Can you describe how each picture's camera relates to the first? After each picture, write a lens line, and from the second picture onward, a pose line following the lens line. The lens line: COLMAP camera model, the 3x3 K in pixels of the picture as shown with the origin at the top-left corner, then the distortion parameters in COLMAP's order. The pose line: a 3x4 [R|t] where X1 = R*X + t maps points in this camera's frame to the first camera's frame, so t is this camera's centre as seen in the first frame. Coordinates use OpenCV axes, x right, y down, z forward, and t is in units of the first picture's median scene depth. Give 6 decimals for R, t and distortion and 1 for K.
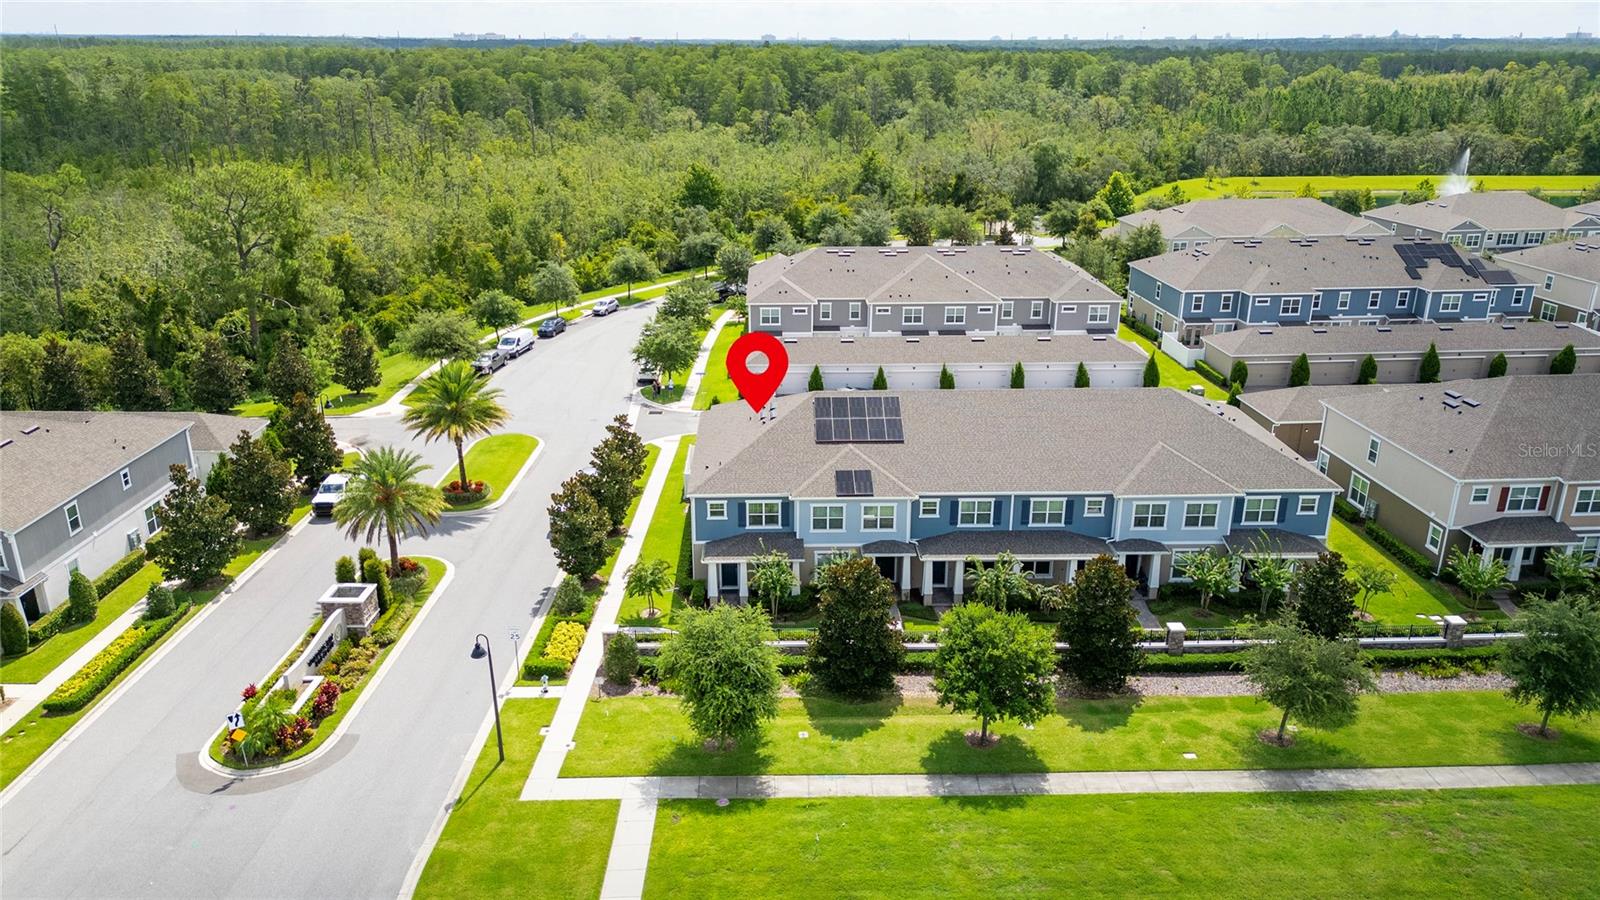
lens RADIAL K [[1128.0, 0, 792.6], [0, 1128.0, 455.2], [0, 0, 1]] dist [0.075012, -0.083558]
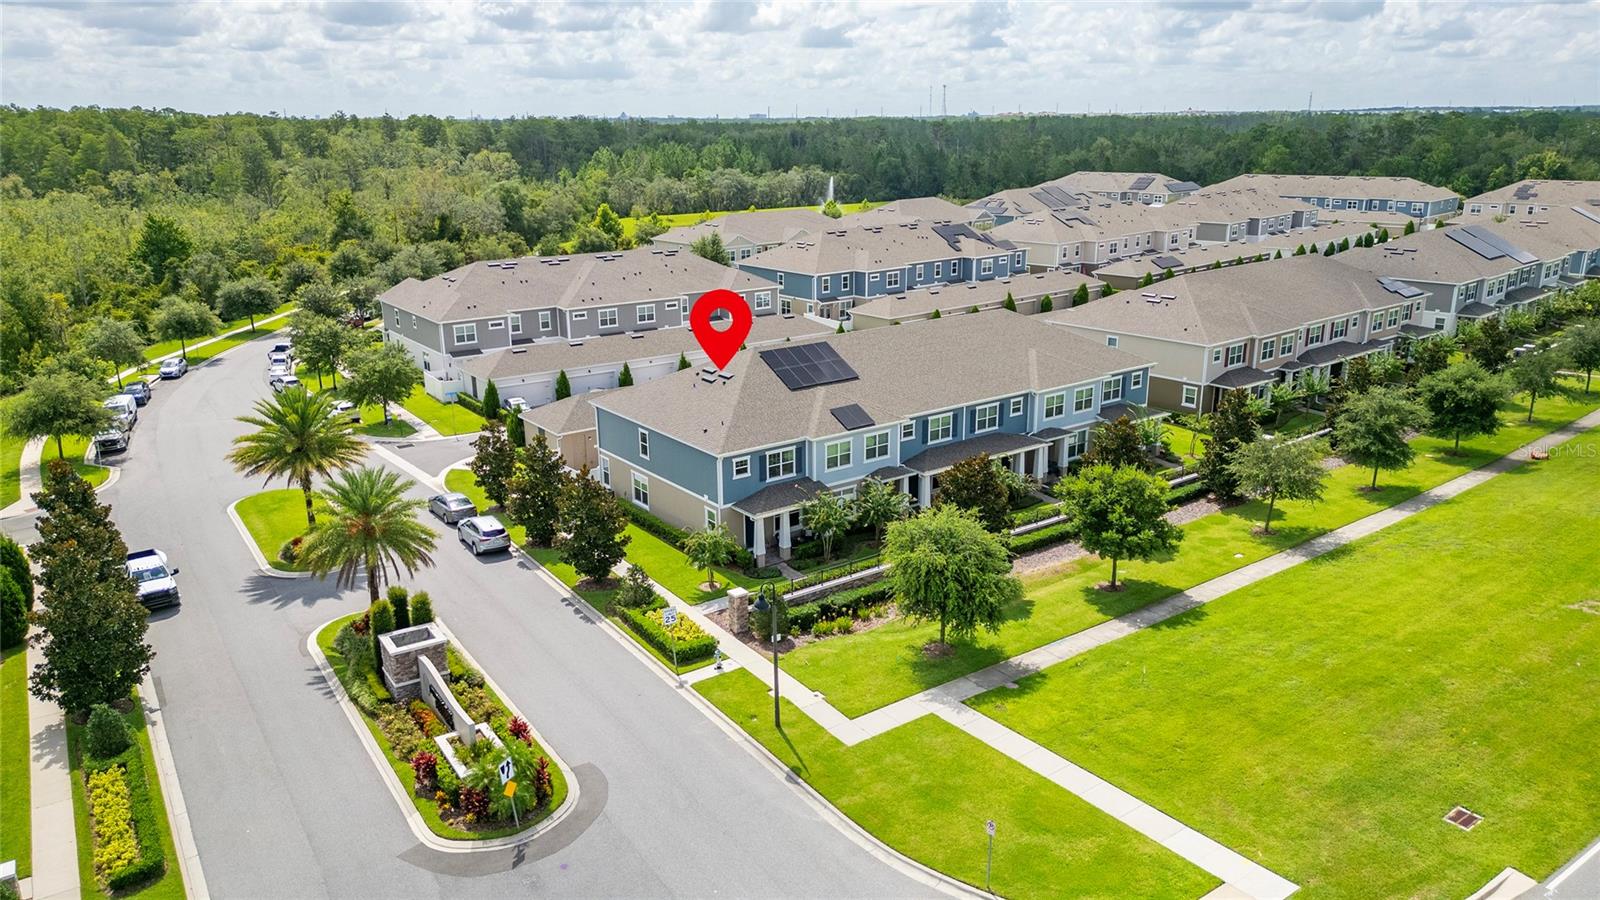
lens RADIAL K [[1128.0, 0, 792.6], [0, 1128.0, 455.2], [0, 0, 1]] dist [0.075012, -0.083558]
pose [[0.820937, -0.172434, 0.544361, -0.547276], [0.207294, 0.978275, -0.002731, 0.049831], [-0.532064, 0.115085, 0.838847, 0.173455]]
